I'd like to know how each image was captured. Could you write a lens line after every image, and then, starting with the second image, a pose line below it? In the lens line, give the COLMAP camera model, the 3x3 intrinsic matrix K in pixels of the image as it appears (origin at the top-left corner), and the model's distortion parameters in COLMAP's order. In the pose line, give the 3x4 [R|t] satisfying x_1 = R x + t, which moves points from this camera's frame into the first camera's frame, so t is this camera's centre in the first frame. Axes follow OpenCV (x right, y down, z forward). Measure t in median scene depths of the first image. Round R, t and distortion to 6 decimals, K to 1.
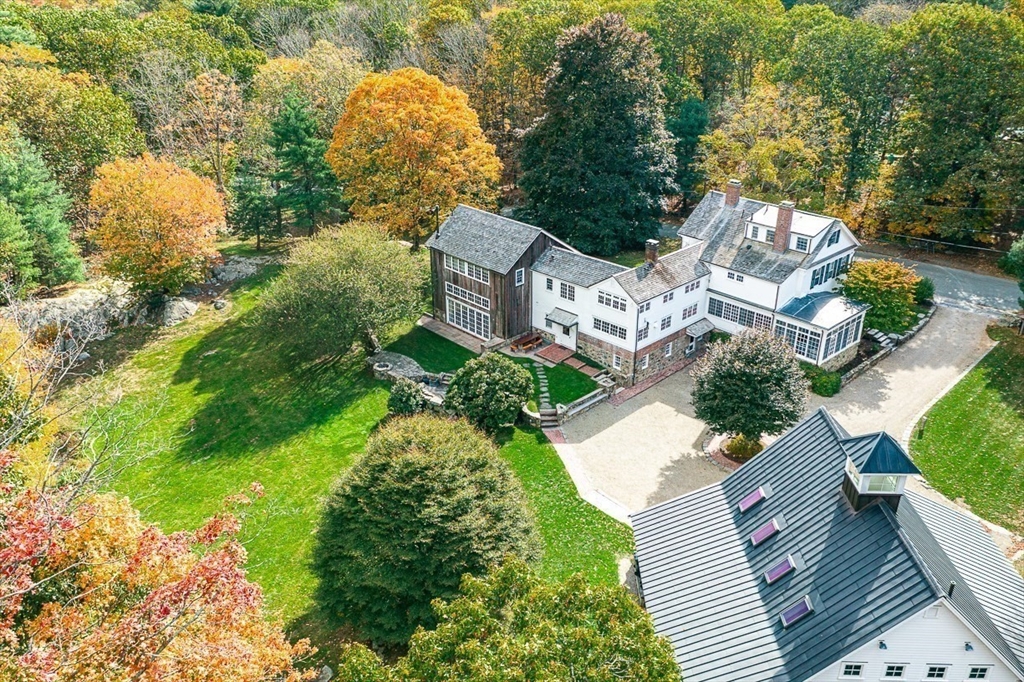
lens RADIAL K [[814.3, 0, 513.8], [0, 814.3, 342.6], [0, 0, 1]] dist [-0.003571, 0.007155]
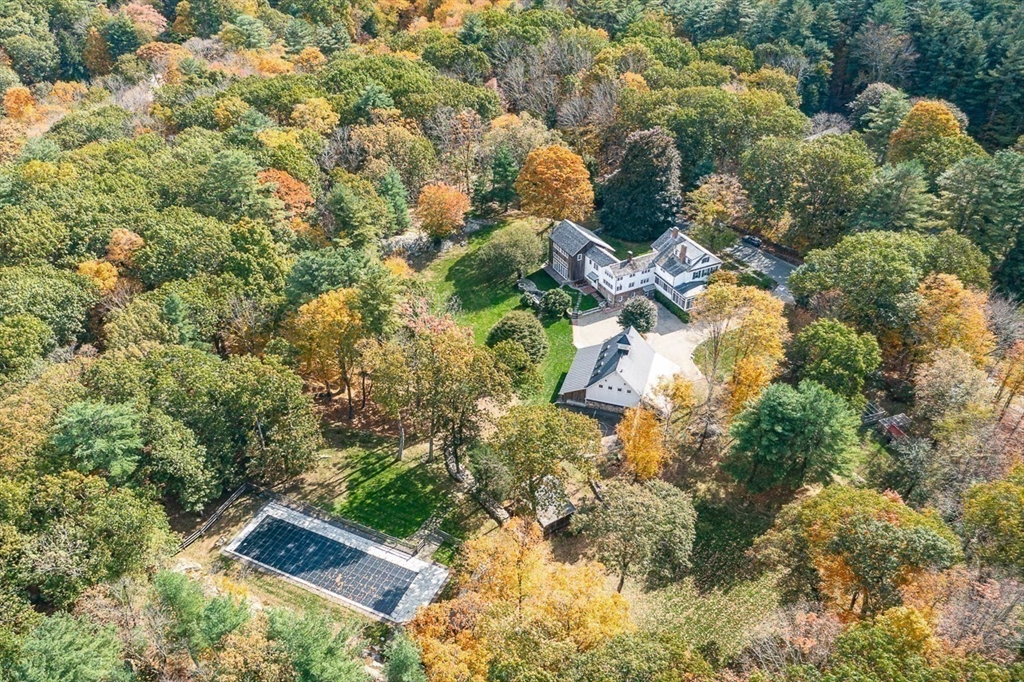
lens RADIAL K [[814.3, 0, 511.6], [0, 814.3, 341.0], [0, 0, 1]] dist [-0.003571, 0.007155]
pose [[0.960516, 0.159730, -0.227804, 0.420365], [-0.120063, 0.976584, 0.178516, -0.252625], [0.250984, -0.144117, 0.957203, -1.490039]]
